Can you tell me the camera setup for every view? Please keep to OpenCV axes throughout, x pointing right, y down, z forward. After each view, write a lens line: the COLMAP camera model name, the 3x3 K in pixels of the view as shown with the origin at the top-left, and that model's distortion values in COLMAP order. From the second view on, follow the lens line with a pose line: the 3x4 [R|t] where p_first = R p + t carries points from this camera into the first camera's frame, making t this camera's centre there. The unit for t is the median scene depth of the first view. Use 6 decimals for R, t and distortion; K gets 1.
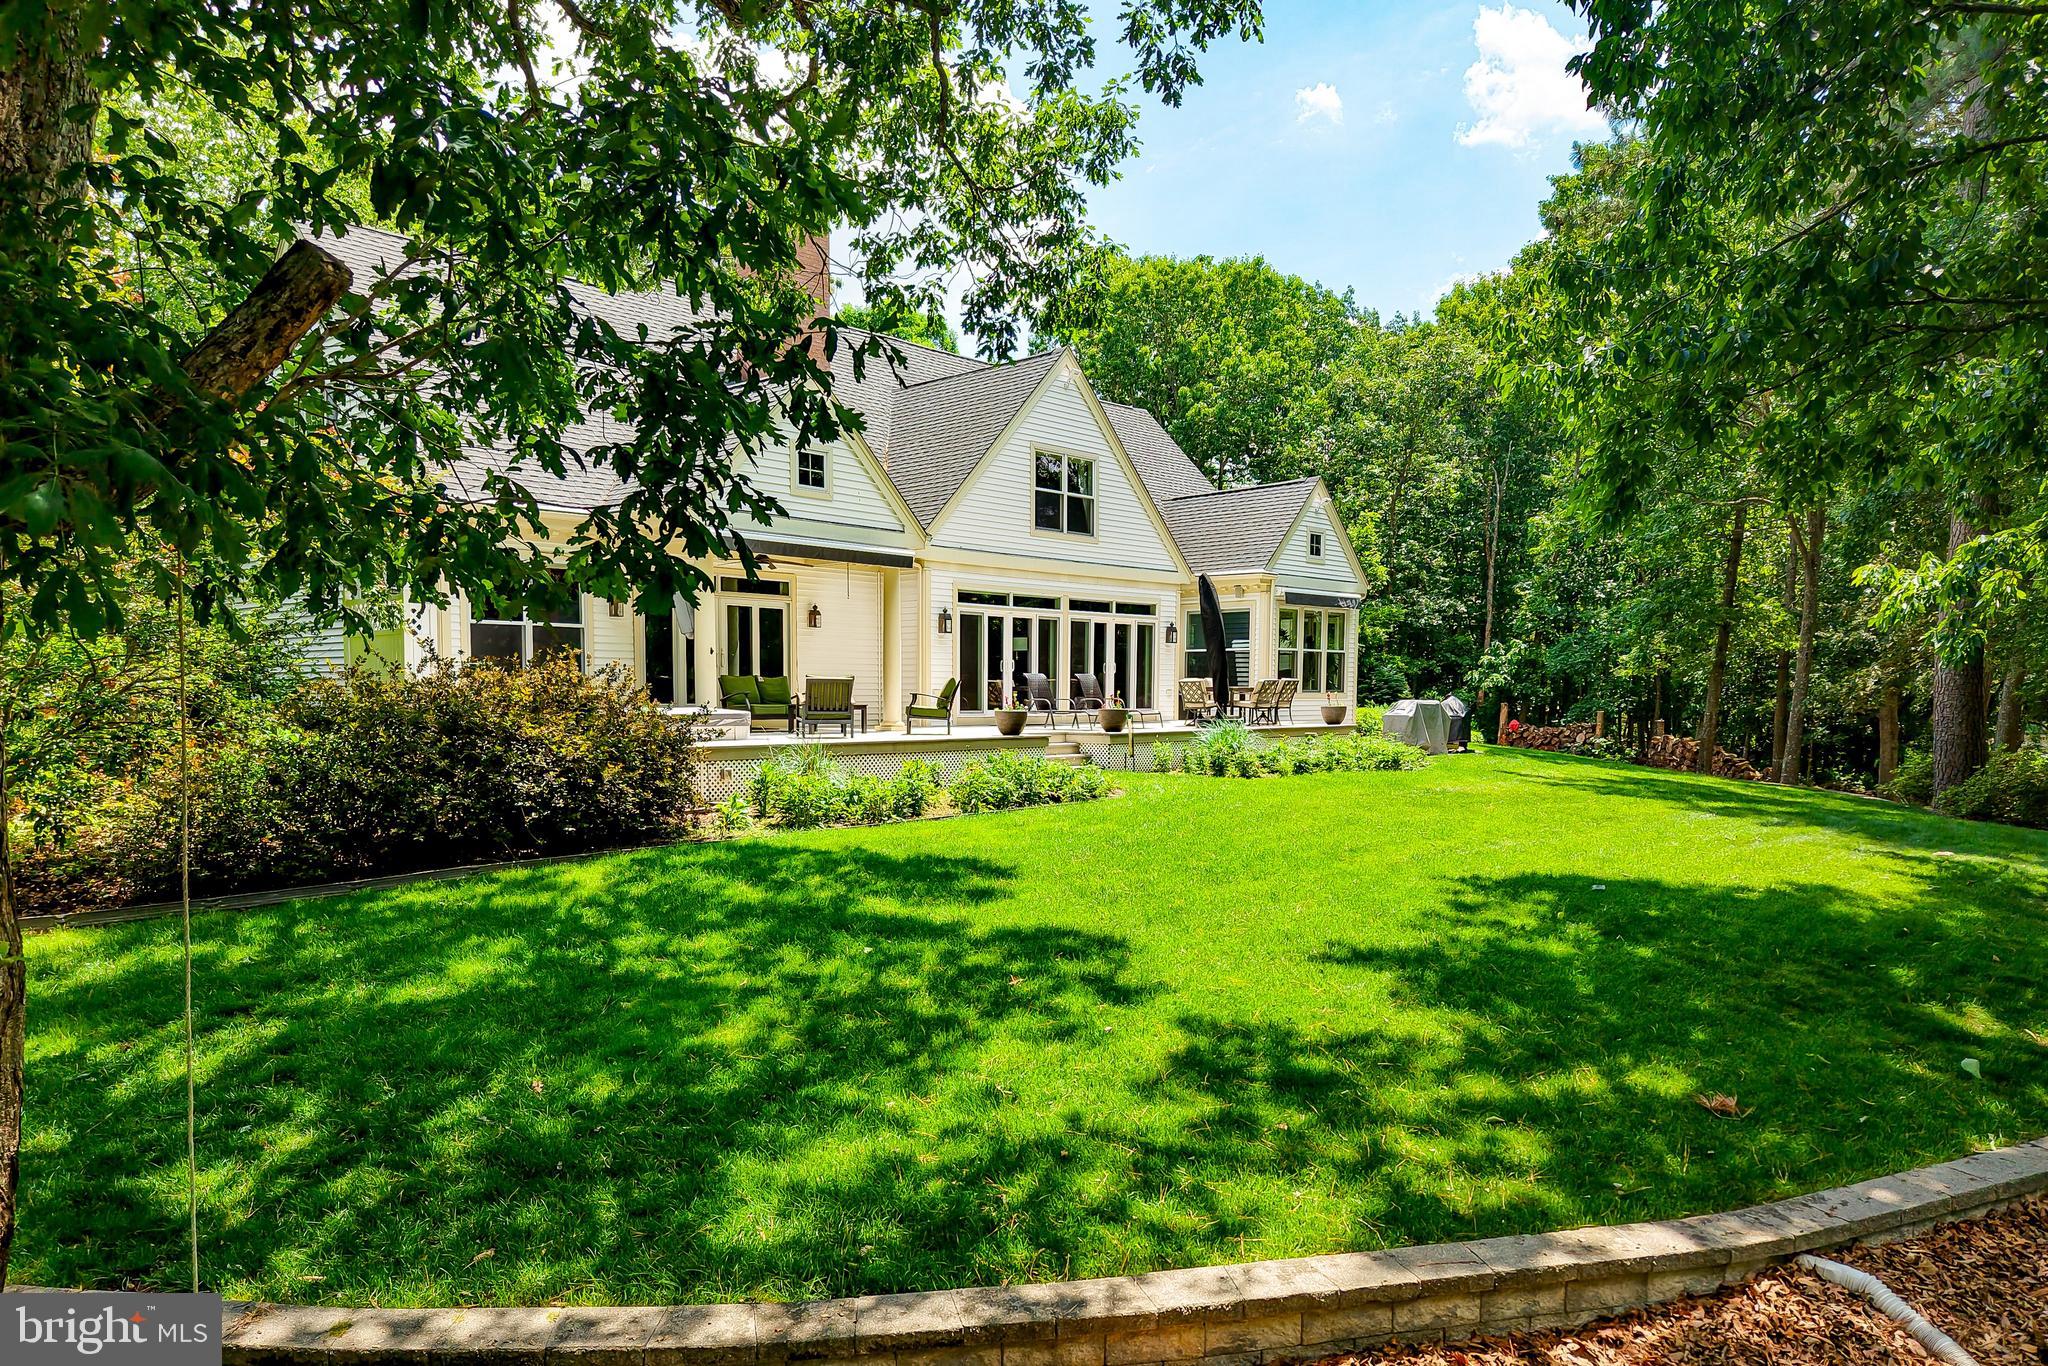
lens RADIAL K [[1237.7, 0, 1020.4], [0, 1237.7, 779.8], [0, 0, 1]] dist [0.019386, -0.002375]
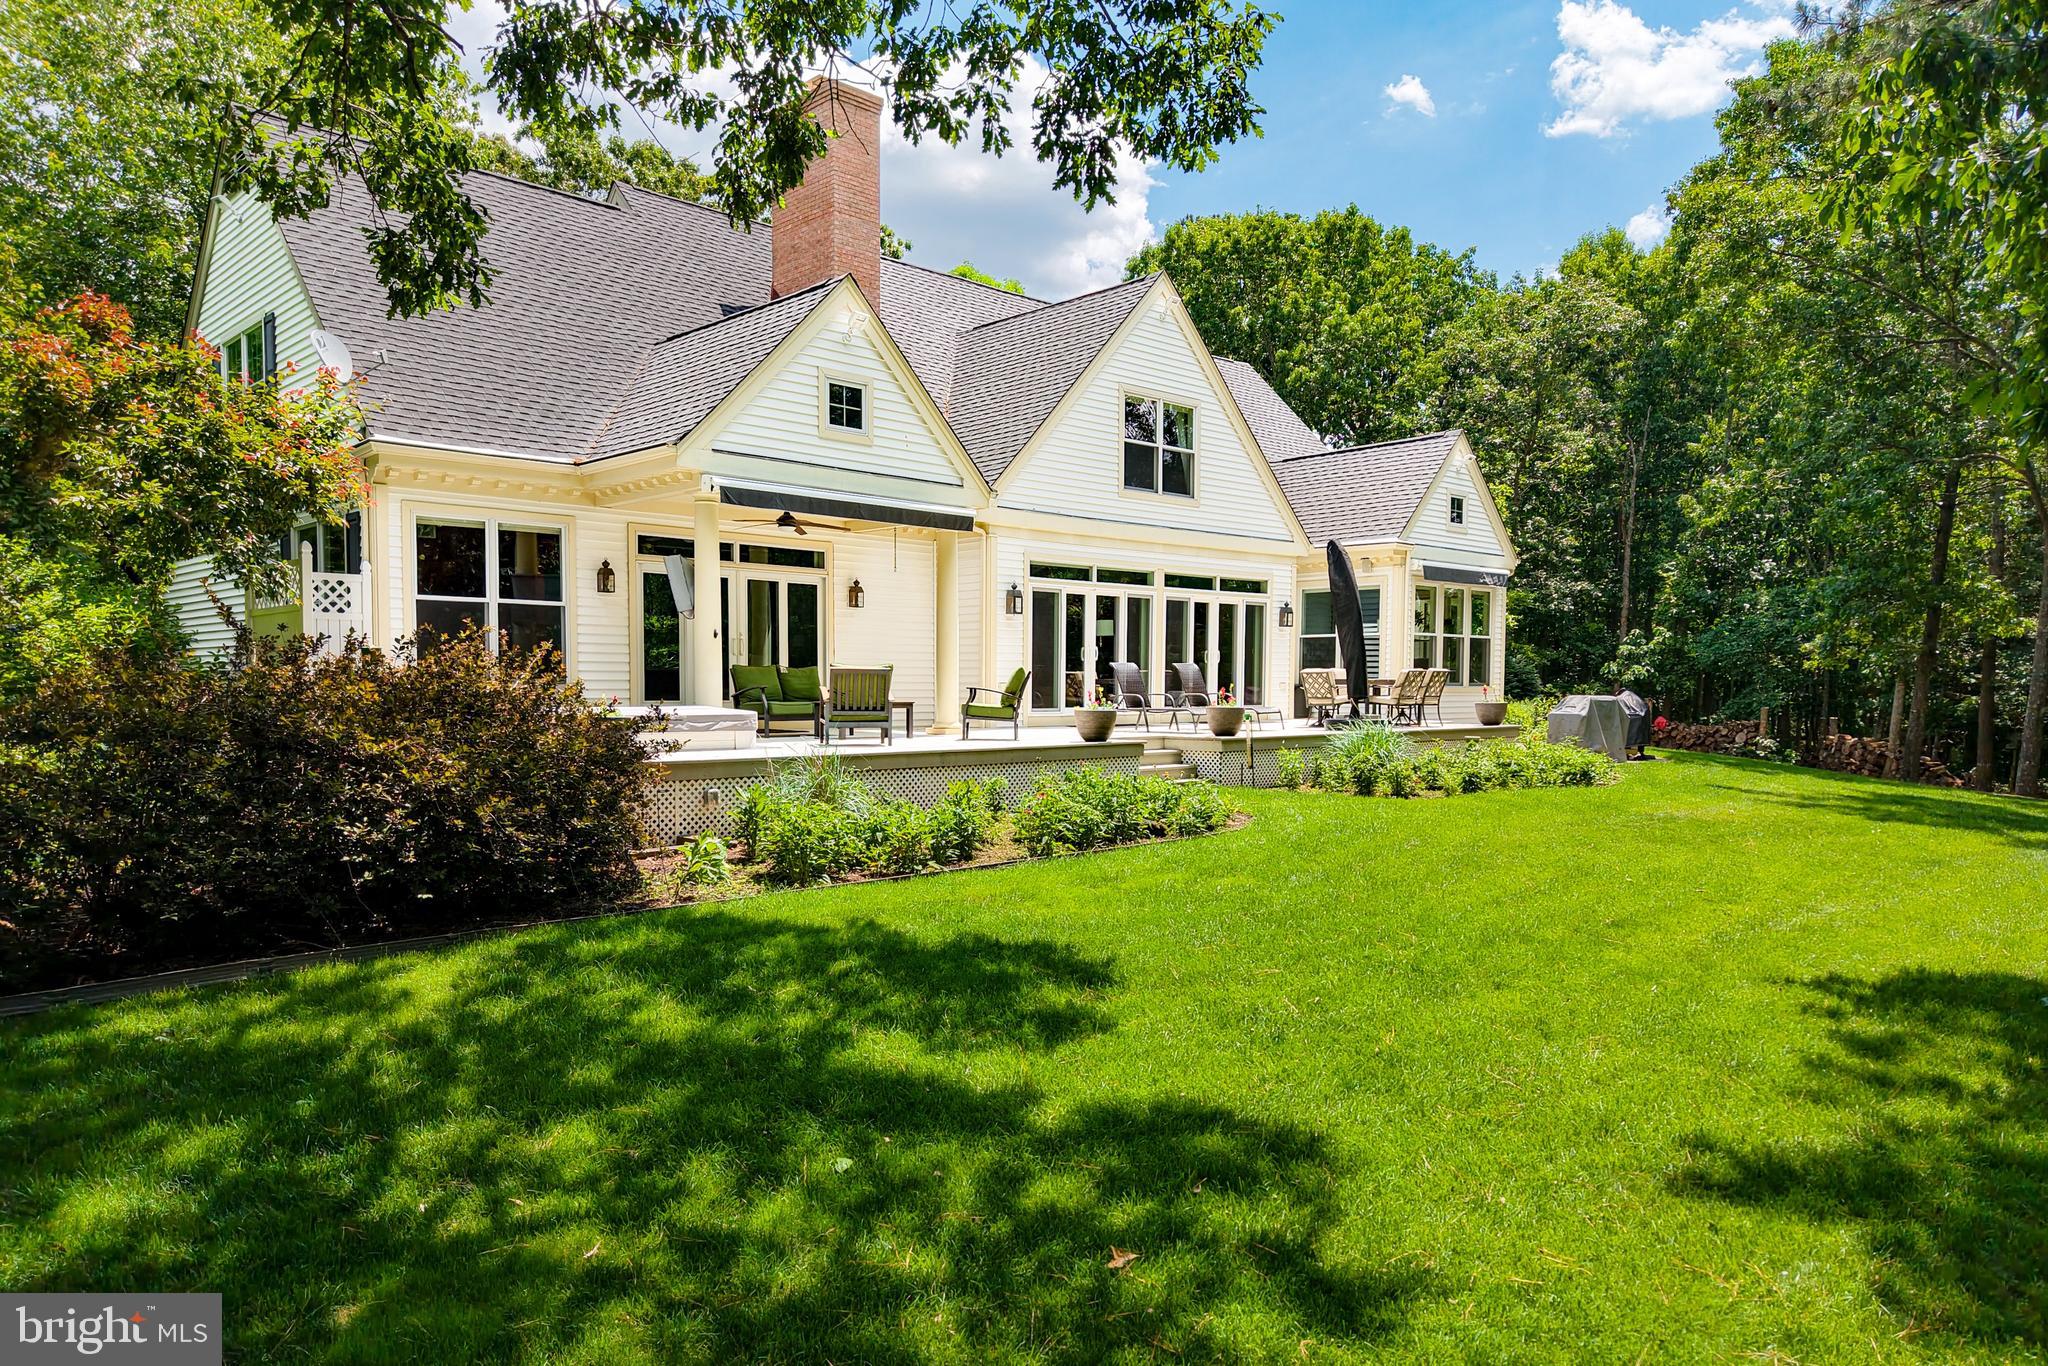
lens RADIAL K [[1237.7, 0, 1020.4], [0, 1237.7, 779.8], [0, 0, 1]] dist [0.019386, -0.002375]
pose [[0.998120, 0.005282, -0.061058, -0.006426], [-0.004941, 0.999971, 0.005743, -0.014106], [0.061087, -0.005431, 0.998118, 0.192421]]
